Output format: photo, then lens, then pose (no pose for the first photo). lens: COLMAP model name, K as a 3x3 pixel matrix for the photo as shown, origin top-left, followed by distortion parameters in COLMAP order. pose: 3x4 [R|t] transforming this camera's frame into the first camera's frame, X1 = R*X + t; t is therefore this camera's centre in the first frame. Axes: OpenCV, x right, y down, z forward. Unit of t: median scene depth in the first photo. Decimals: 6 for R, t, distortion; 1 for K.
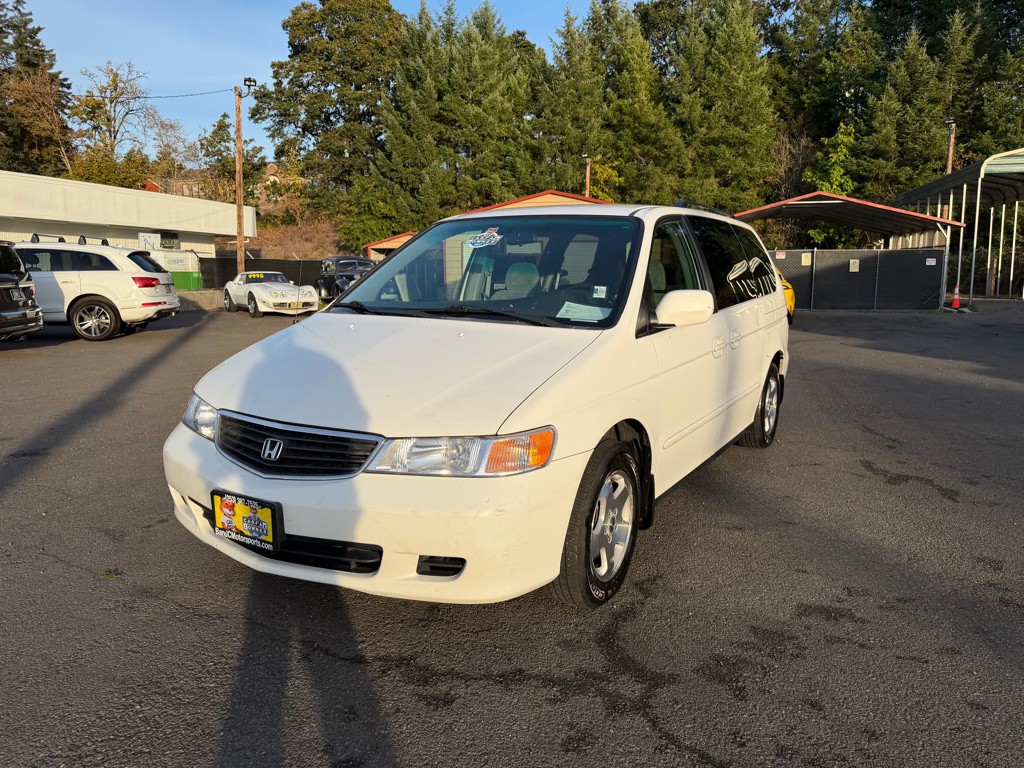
lens RADIAL K [[733.9, 0, 518.5], [0, 733.9, 381.0], [0, 0, 1]] dist [0.016057, -0.021748]
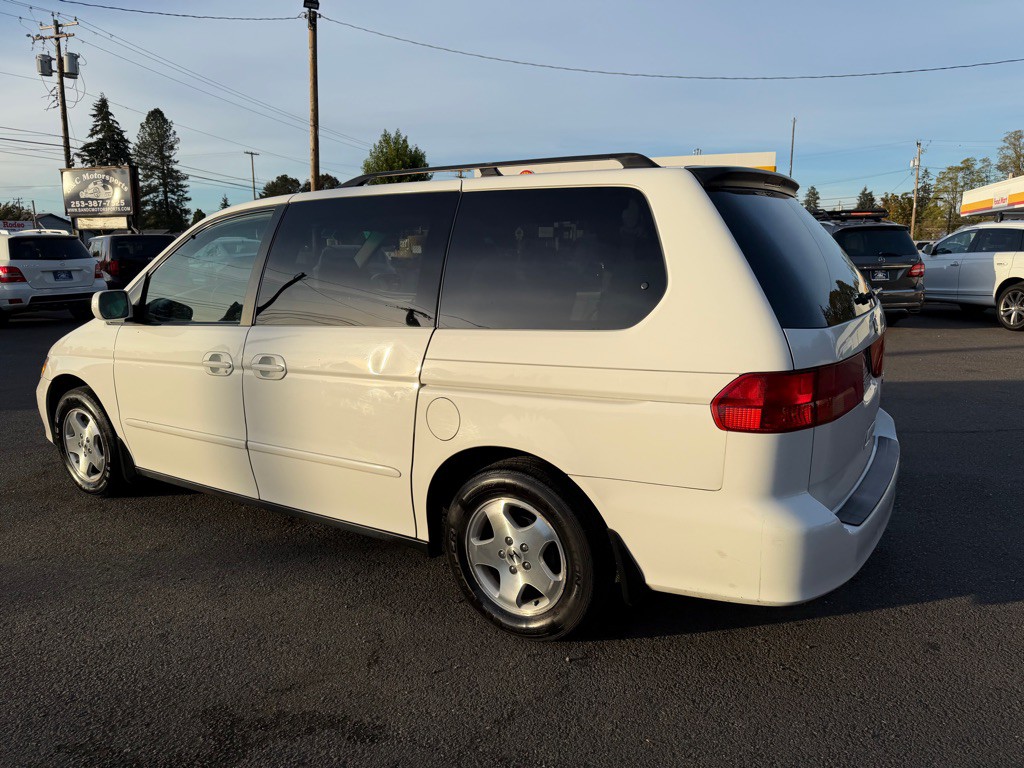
lens RADIAL K [[733.9, 0, 516.3], [0, 733.9, 385.4], [0, 0, 1]] dist [0.016057, -0.021748]
pose [[-0.054027, 0.180079, -0.982167, 0.223628], [-0.138117, 0.972802, 0.185959, -0.046585], [0.988941, 0.145701, -0.027685, 0.280099]]
